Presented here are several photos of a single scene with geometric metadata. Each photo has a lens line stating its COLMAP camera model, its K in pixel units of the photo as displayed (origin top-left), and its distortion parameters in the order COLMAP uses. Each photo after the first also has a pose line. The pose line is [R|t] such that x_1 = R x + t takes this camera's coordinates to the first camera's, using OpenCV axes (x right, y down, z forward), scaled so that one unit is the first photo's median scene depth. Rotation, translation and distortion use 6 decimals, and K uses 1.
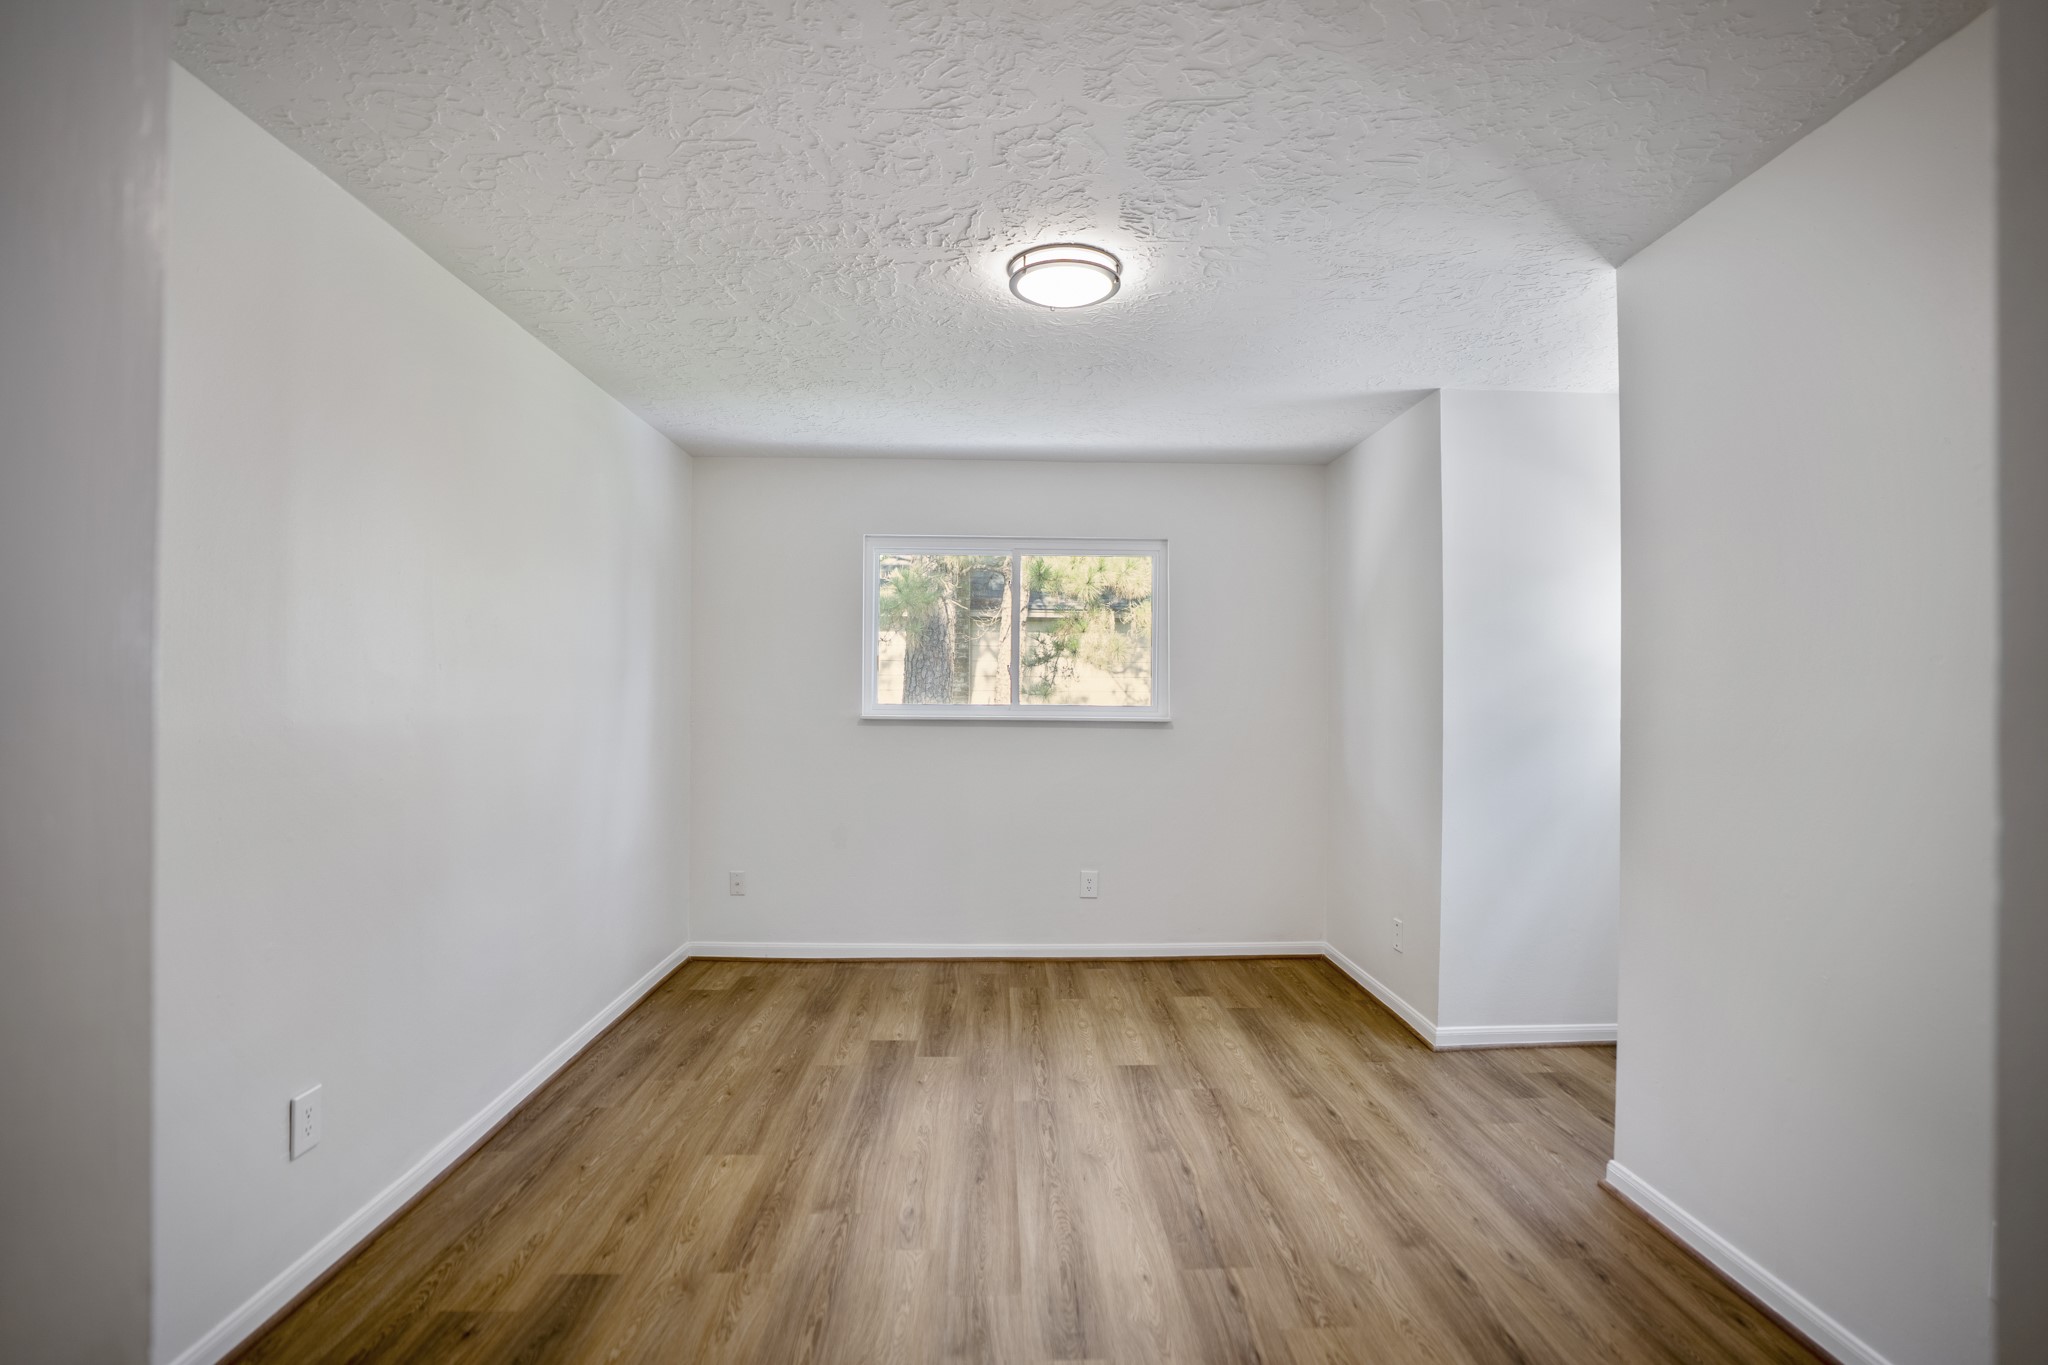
lens RADIAL K [[948.3, 0, 1022.7], [0, 948.3, 686.7], [0, 0, 1]] dist [-0.019404, -0.000940]
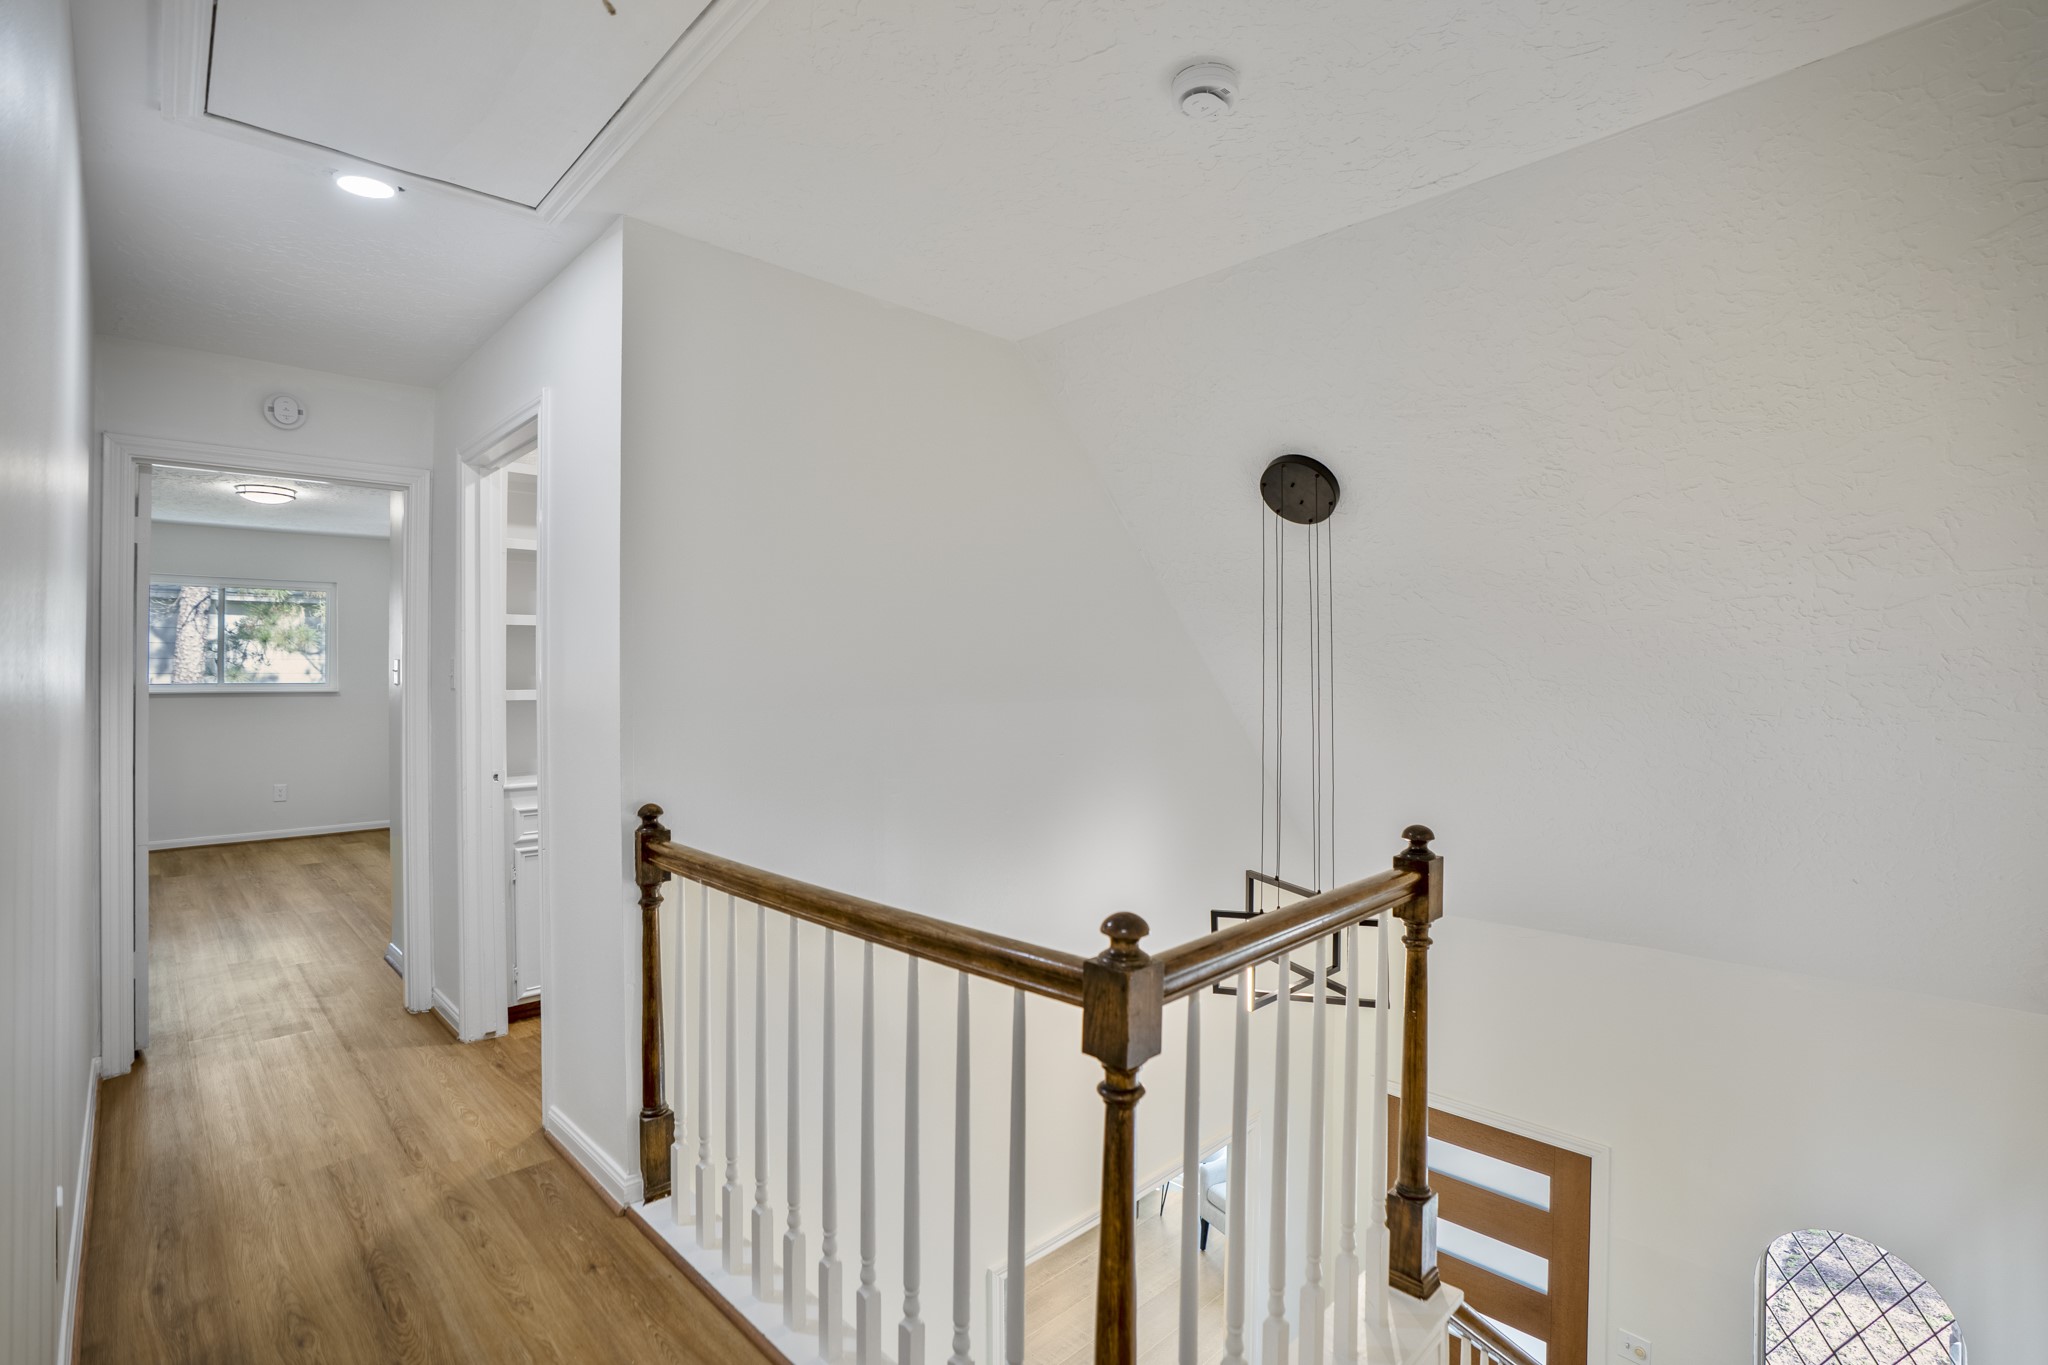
lens RADIAL K [[948.3, 0, 1015.5], [0, 948.3, 678.3], [0, 0, 1]] dist [-0.019404, -0.000940]
pose [[0.742039, -0.007303, 0.670317, -0.054852], [-0.003908, 0.999877, 0.015220, -0.013565], [-0.670345, -0.013914, 0.741919, -0.817025]]
